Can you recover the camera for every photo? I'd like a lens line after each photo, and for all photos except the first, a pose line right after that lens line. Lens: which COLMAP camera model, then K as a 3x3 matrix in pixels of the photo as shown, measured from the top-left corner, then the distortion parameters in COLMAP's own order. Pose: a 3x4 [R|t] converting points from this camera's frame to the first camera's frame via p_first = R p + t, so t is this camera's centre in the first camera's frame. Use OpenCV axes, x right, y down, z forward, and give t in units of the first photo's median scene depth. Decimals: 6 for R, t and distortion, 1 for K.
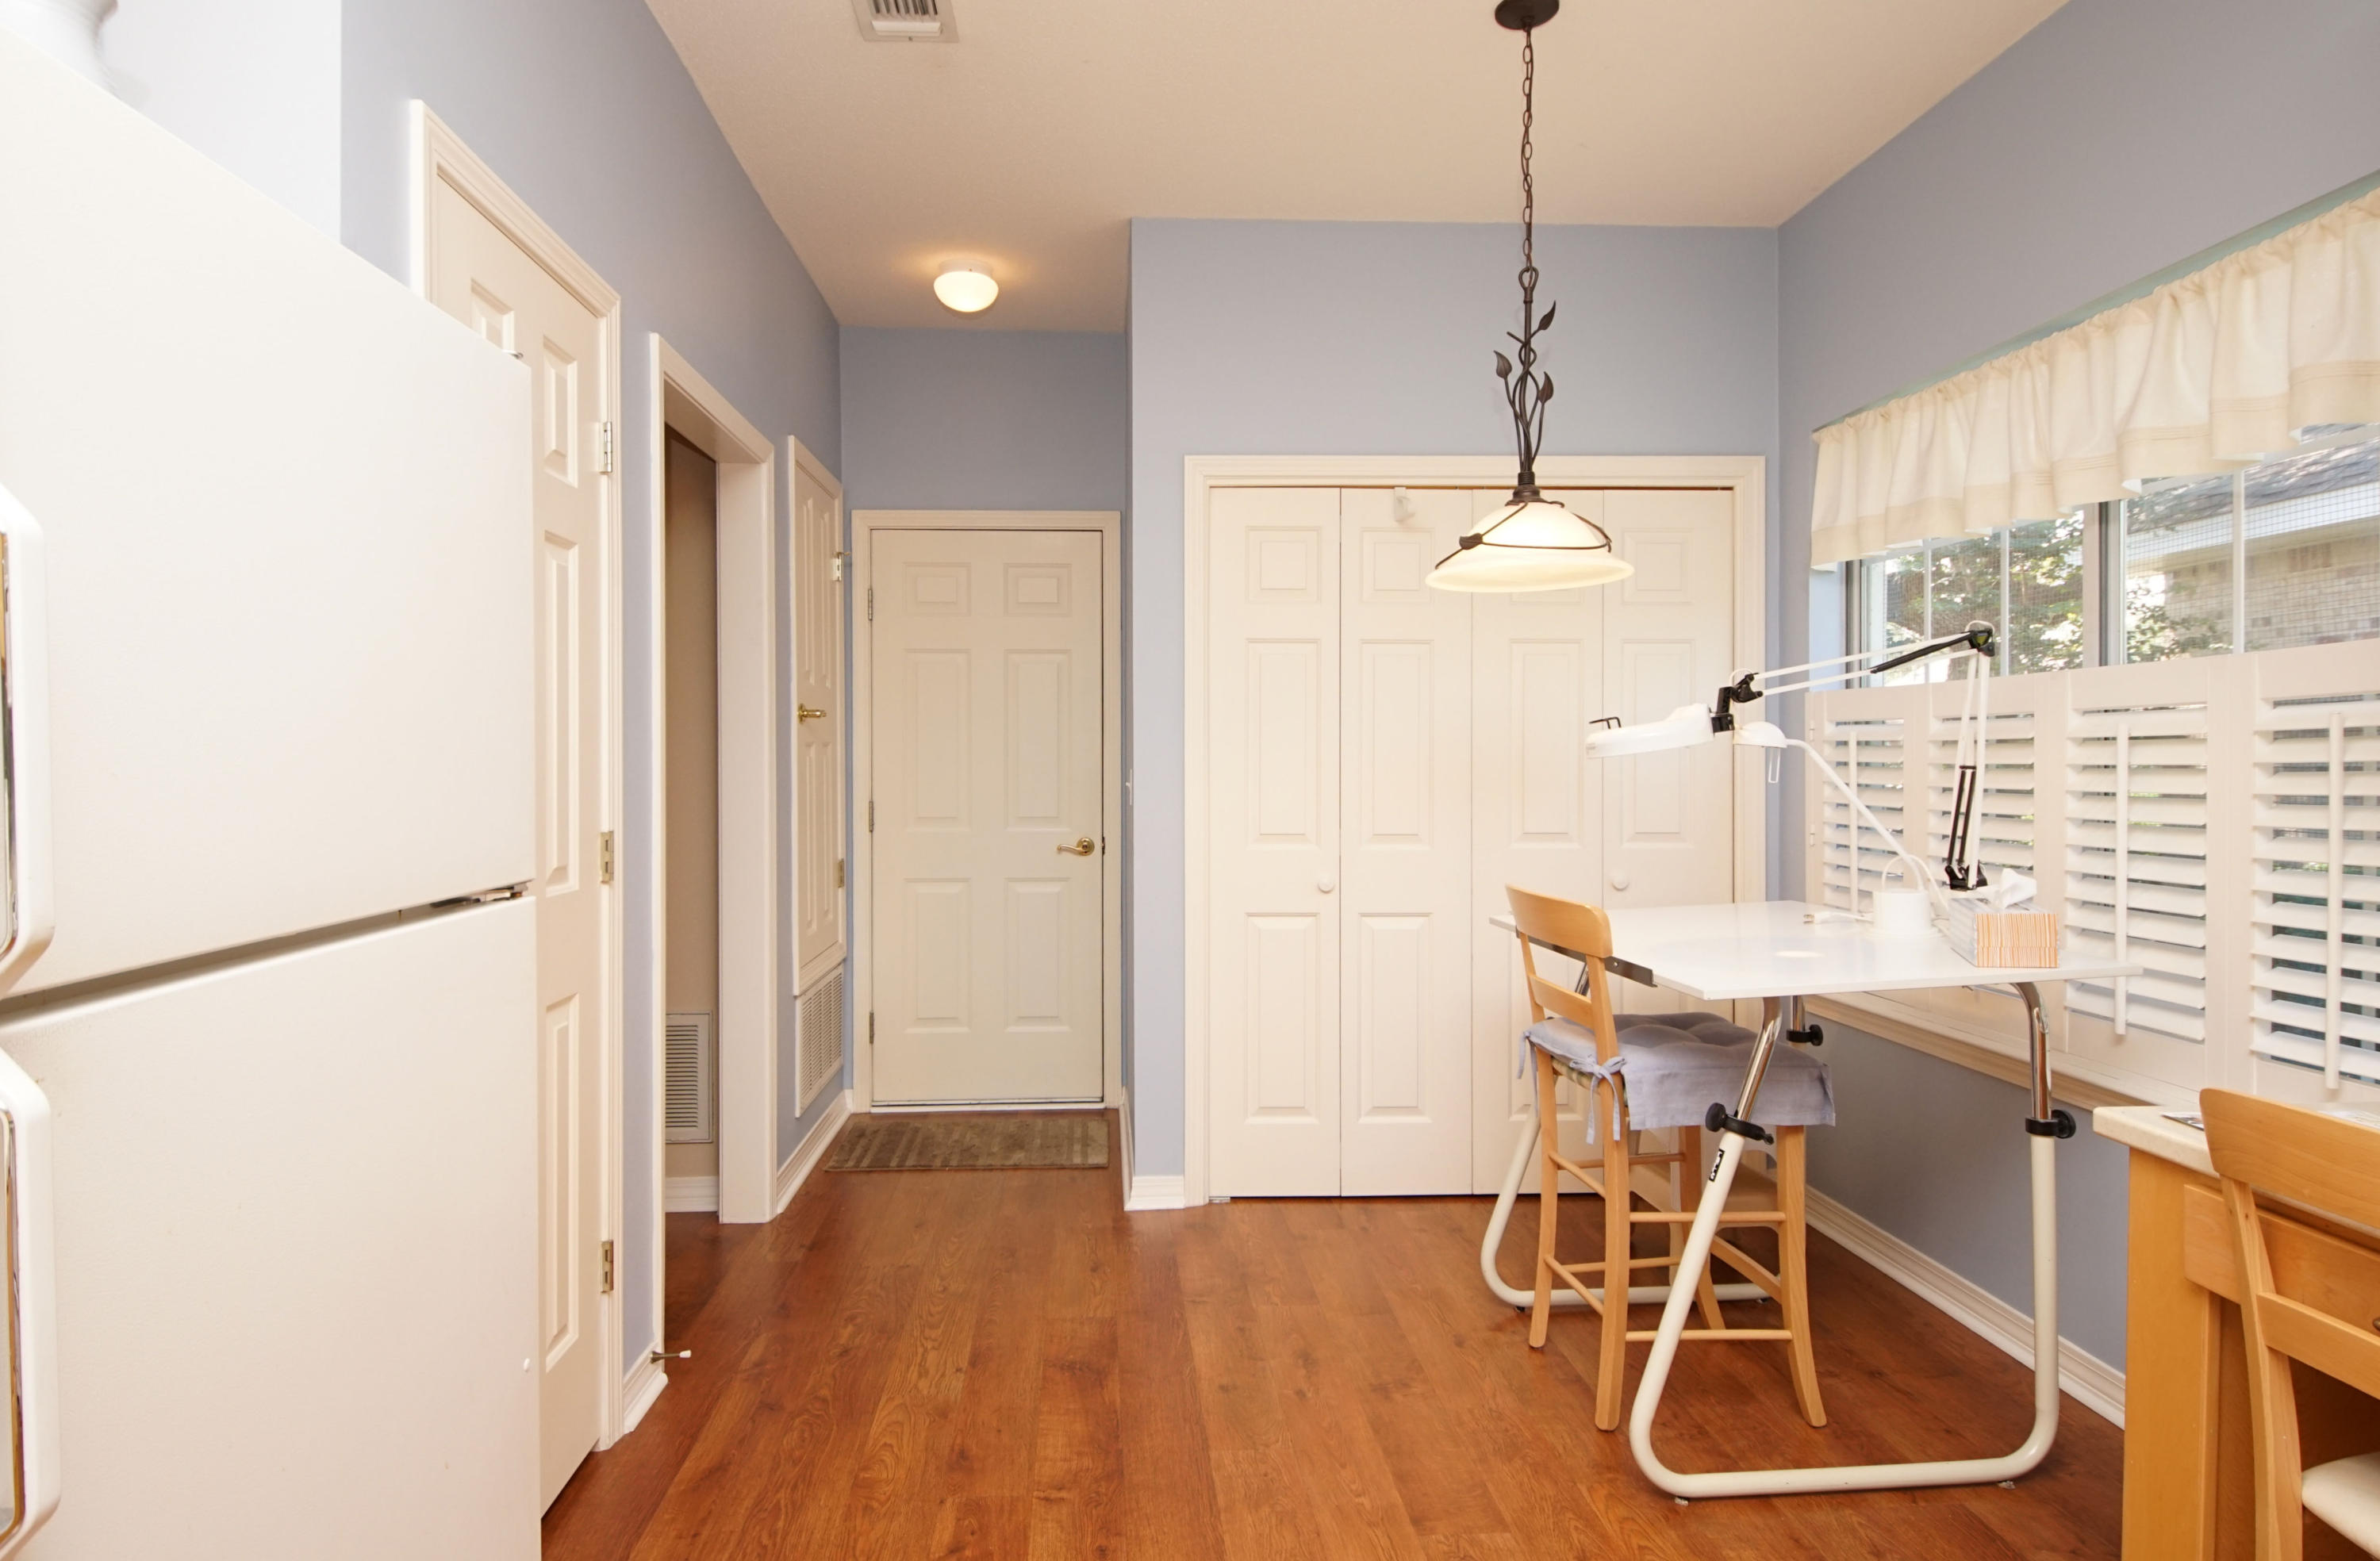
lens RADIAL K [[1324.9, 0, 1160.8], [0, 1324.9, 766.4], [0, 0, 1]] dist [0.032115, -0.036045]
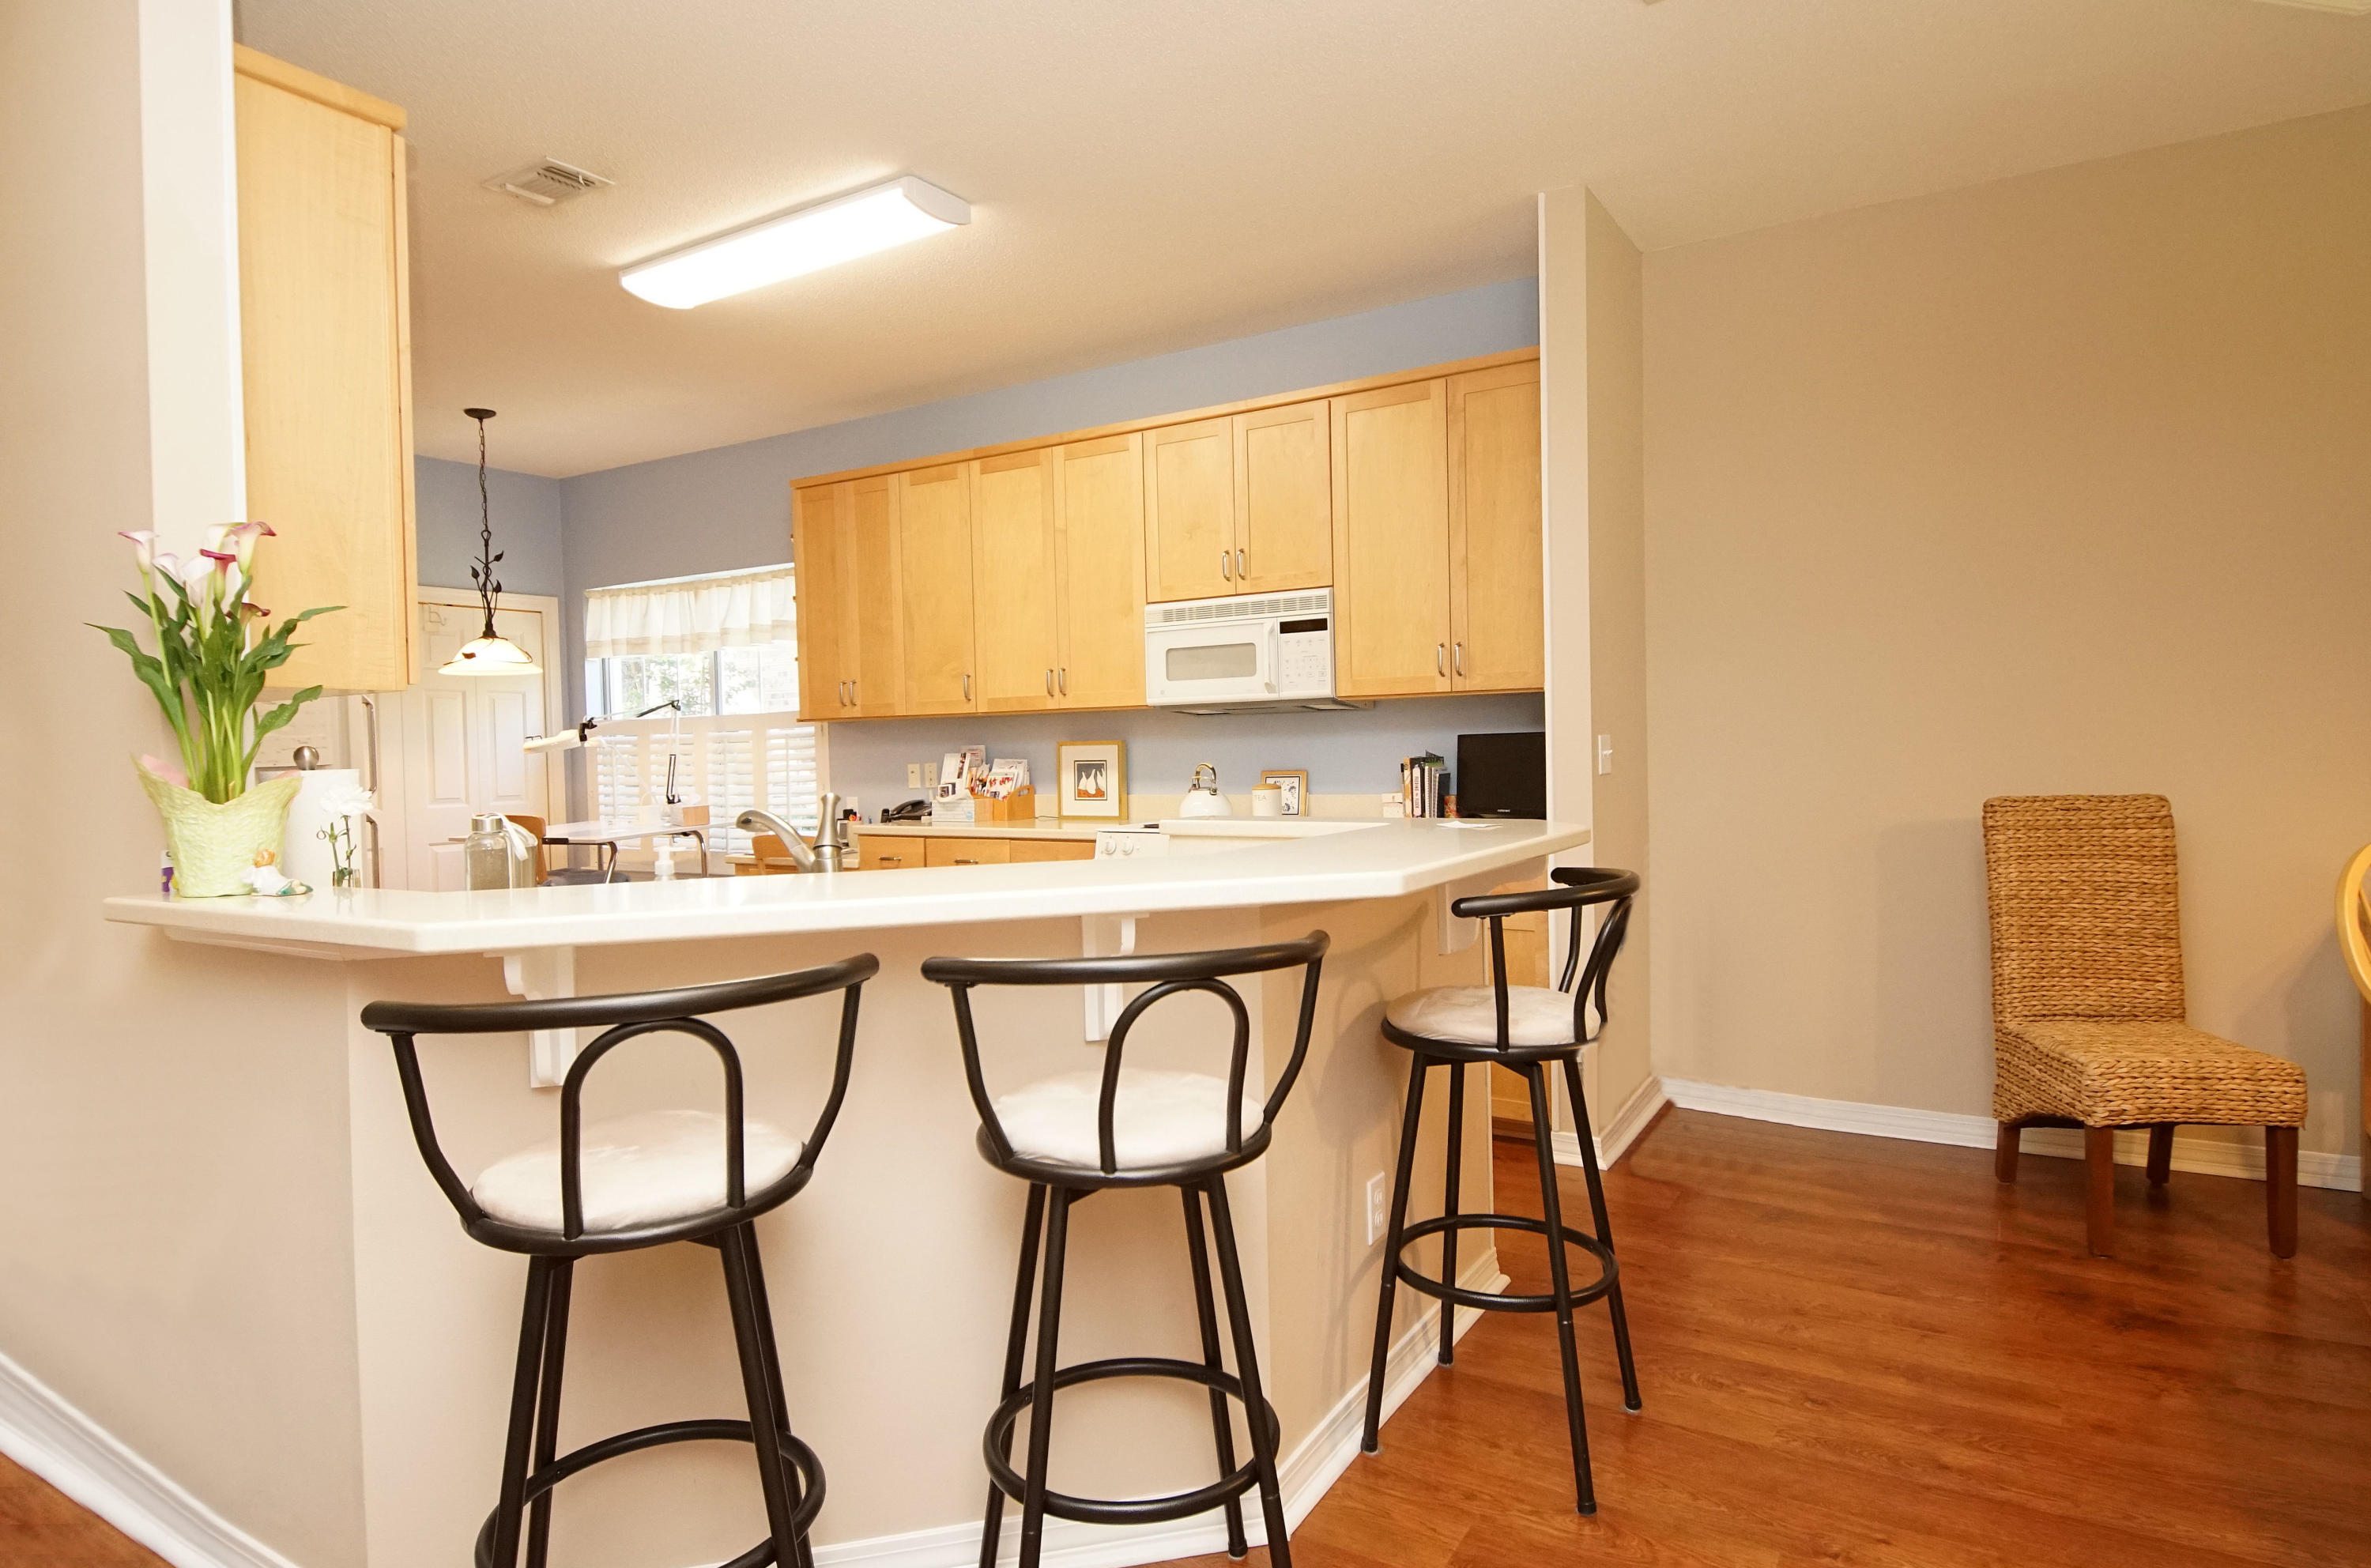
lens RADIAL K [[1358.4, 0, 1179.4], [0, 1358.4, 777.9], [0, 0, 1]] dist [0.030884, -0.000467]
pose [[0.571800, -0.029365, 0.819867, -0.927416], [0.026612, 0.999497, 0.017239, 0.023545], [-0.819961, 0.011961, 0.572294, -1.213298]]
